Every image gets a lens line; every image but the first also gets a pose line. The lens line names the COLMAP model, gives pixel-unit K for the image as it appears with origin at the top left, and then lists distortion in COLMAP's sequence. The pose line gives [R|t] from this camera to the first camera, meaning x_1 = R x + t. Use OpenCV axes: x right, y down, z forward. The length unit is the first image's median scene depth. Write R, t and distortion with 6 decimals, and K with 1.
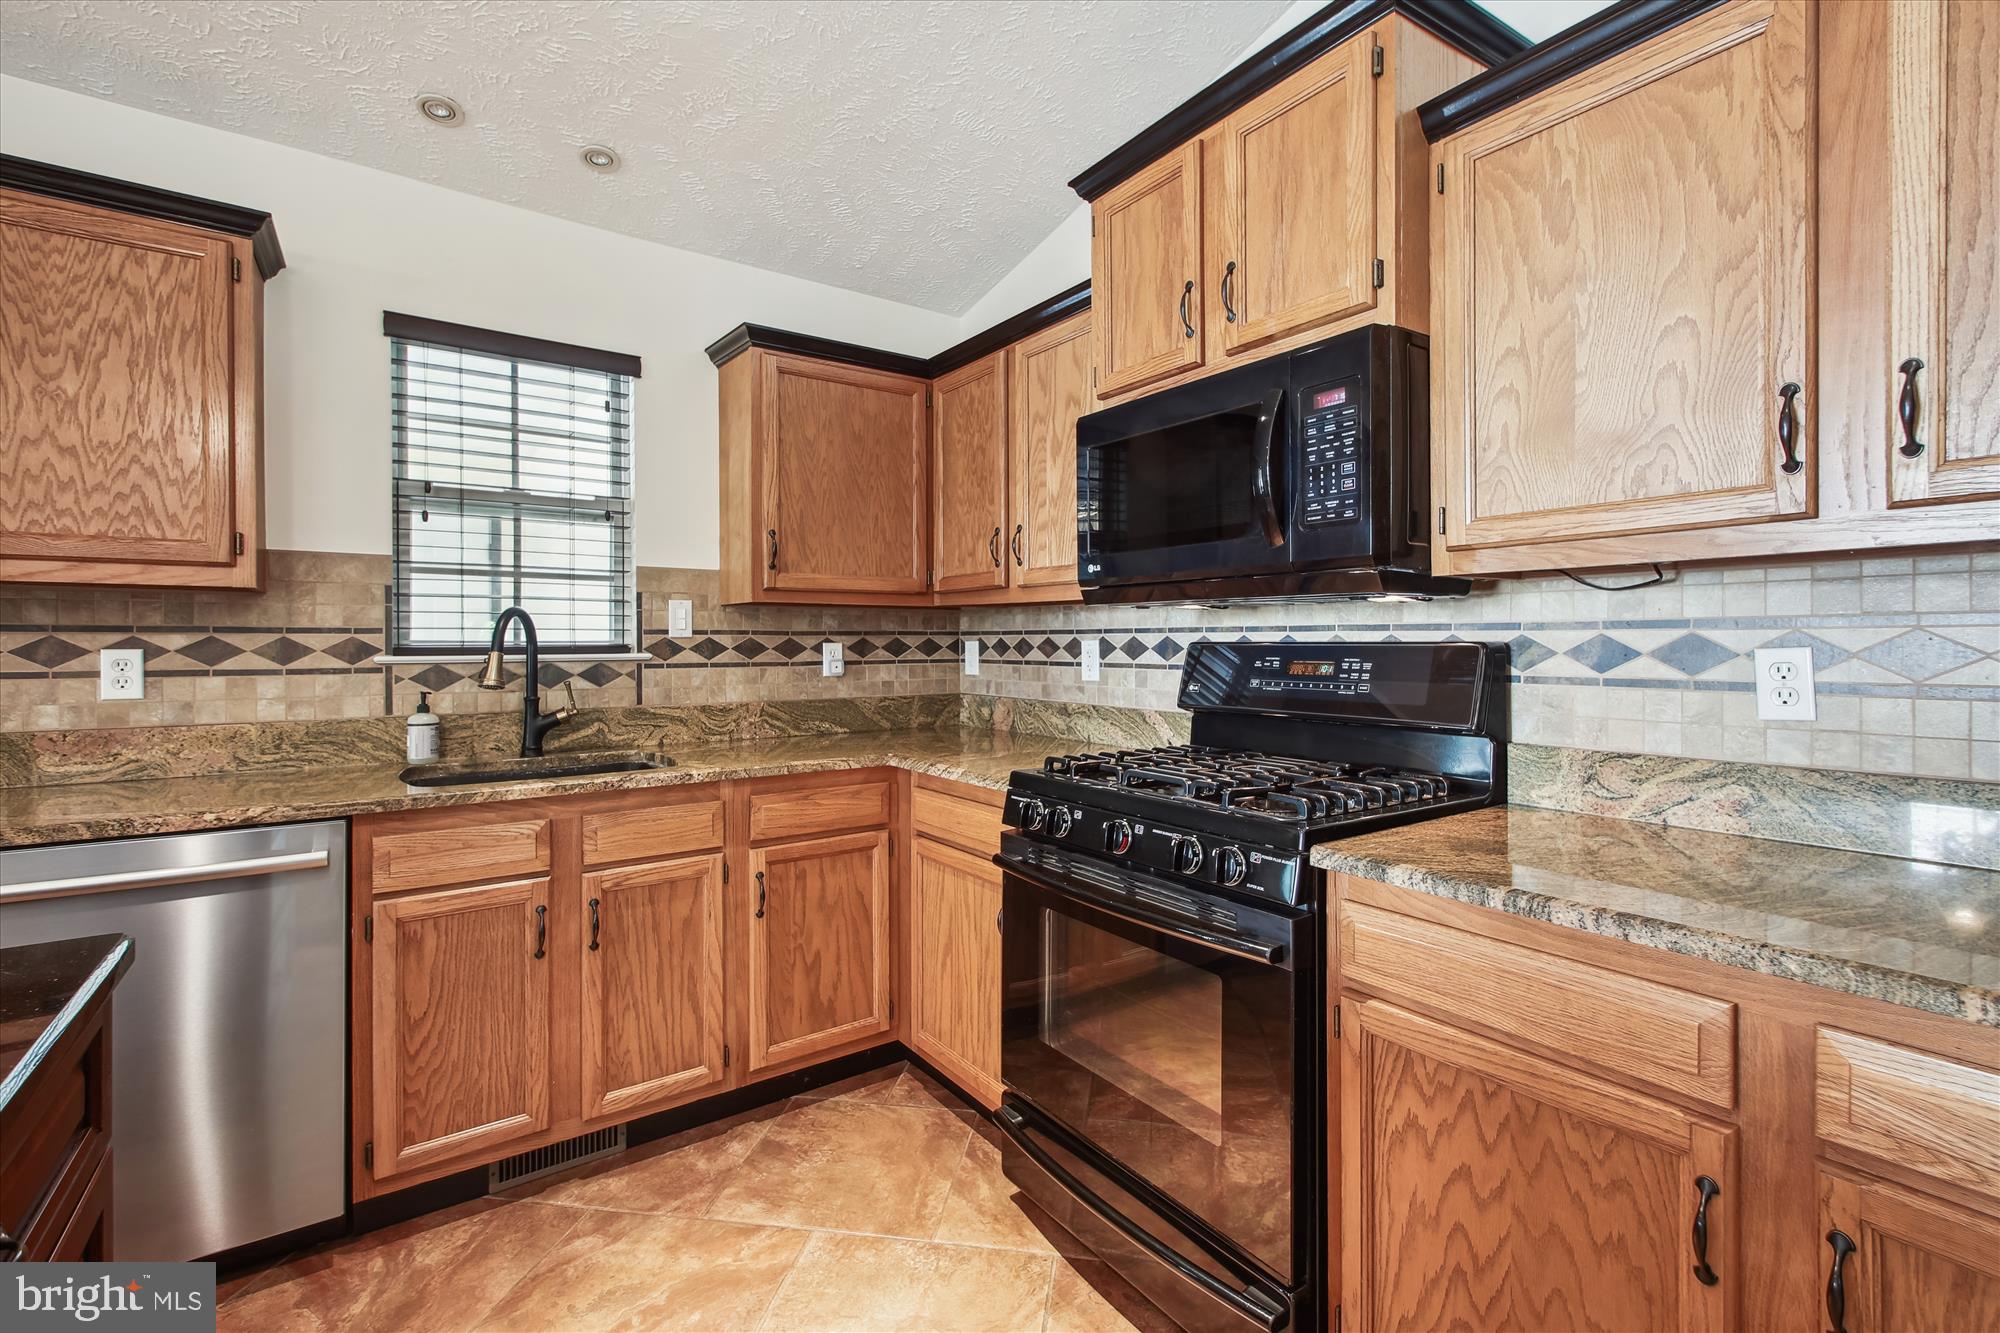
lens RADIAL K [[883.5, 0, 999.6], [0, 883.5, 644.8], [0, 0, 1]] dist [0.007001, -0.000582]
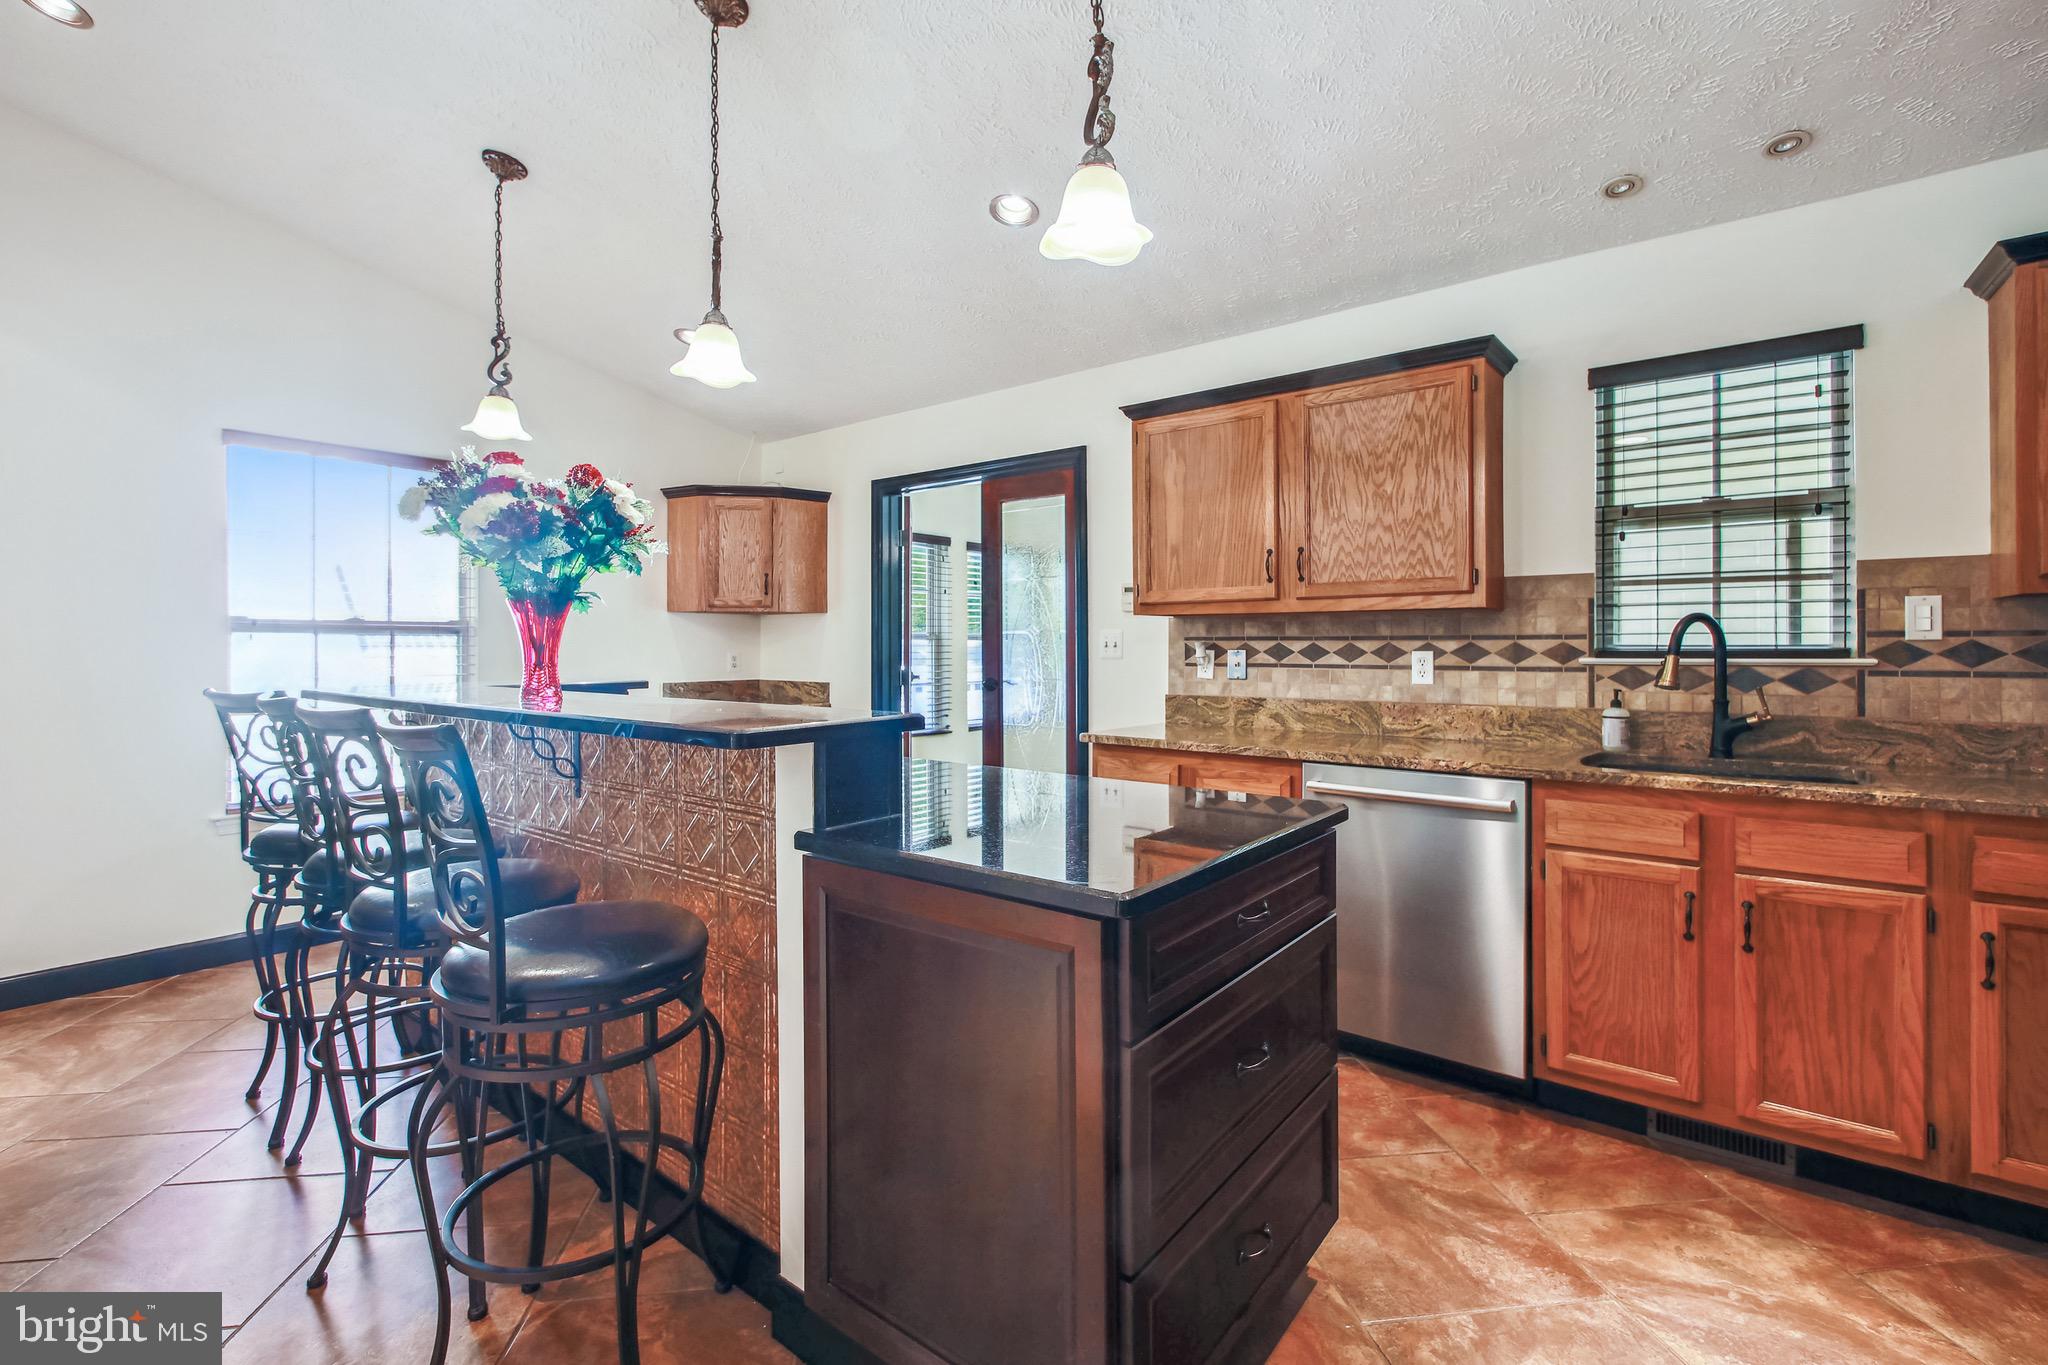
lens RADIAL K [[909.4, 0, 1023.3], [0, 909.4, 648.3], [0, 0, 1]] dist [-0.000425, -0.000329]
pose [[0.272445, 0.002595, -0.962168, 0.300953], [-0.001212, 0.999996, 0.002354, -0.002370], [0.962171, 0.000525, 0.272447, -0.073880]]
